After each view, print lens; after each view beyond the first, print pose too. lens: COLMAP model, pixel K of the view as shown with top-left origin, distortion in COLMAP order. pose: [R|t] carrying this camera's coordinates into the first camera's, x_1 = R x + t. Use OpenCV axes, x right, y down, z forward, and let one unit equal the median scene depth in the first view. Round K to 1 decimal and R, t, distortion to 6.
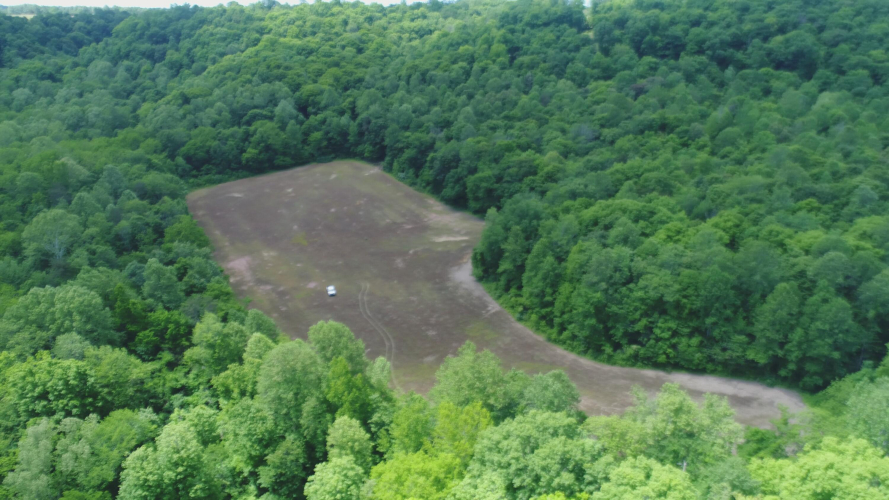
lens RADIAL K [[623.0, 0, 444.5], [0, 623.0, 250.0], [0, 0, 1]] dist [0.001484, -0.002286]
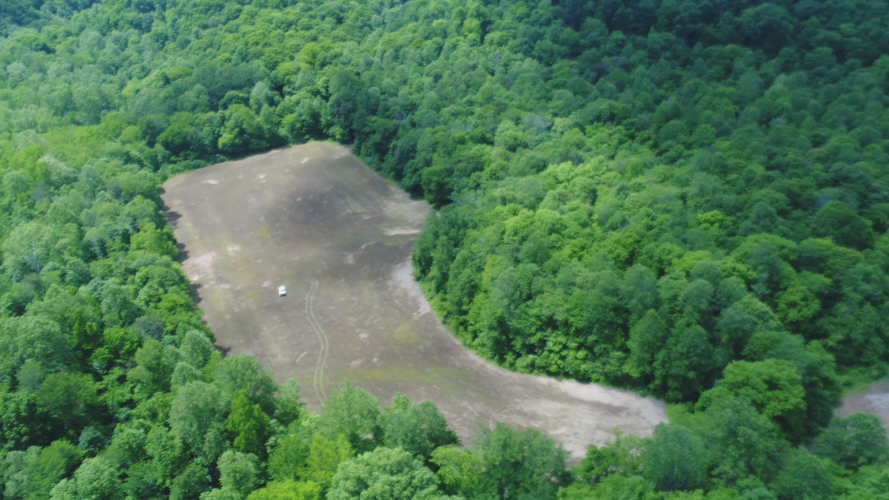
lens RADIAL K [[623.0, 0, 444.5], [0, 623.0, 250.0], [0, 0, 1]] dist [0.001484, -0.002286]
pose [[0.999502, -0.002885, -0.031432, 0.105145], [0.006172, 0.994456, 0.104972, -0.089737], [0.030955, -0.105114, 0.993978, -0.061809]]
